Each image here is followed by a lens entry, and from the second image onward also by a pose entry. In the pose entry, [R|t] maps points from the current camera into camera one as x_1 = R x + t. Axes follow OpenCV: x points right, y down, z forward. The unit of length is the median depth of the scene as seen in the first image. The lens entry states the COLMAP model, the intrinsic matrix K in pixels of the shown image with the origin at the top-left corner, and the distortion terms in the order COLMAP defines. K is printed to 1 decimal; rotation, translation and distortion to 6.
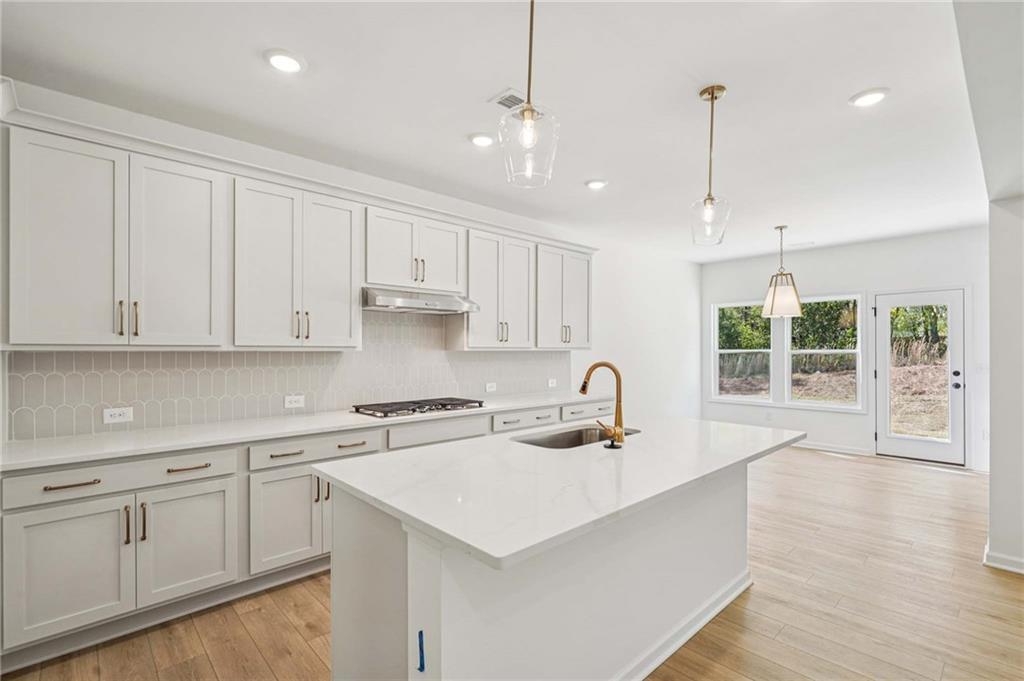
lens RADIAL K [[473.4, 0, 510.8], [0, 473.4, 349.0], [0, 0, 1]] dist [-0.008984, 0.003451]
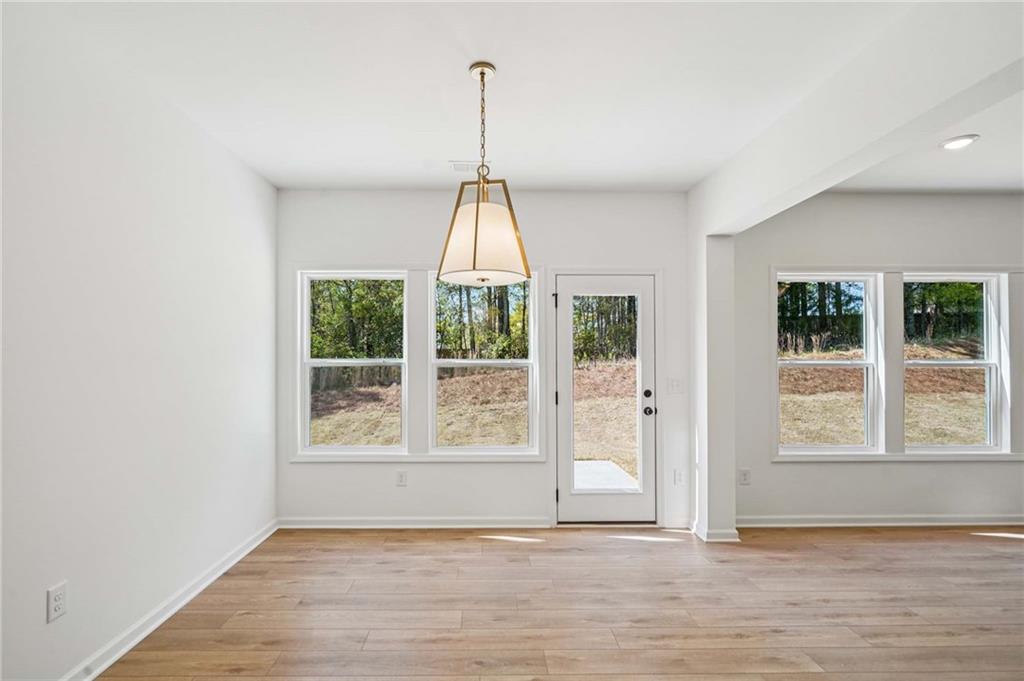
lens RADIAL K [[473.4, 0, 483.6], [0, 473.4, 353.8], [0, 0, 1]] dist [-0.008984, 0.003451]
pose [[0.682133, 0.009941, 0.731160, 0.191780], [-0.001172, 0.999921, -0.012501, 0.001348], [-0.731227, 0.007671, 0.682091, 0.514244]]
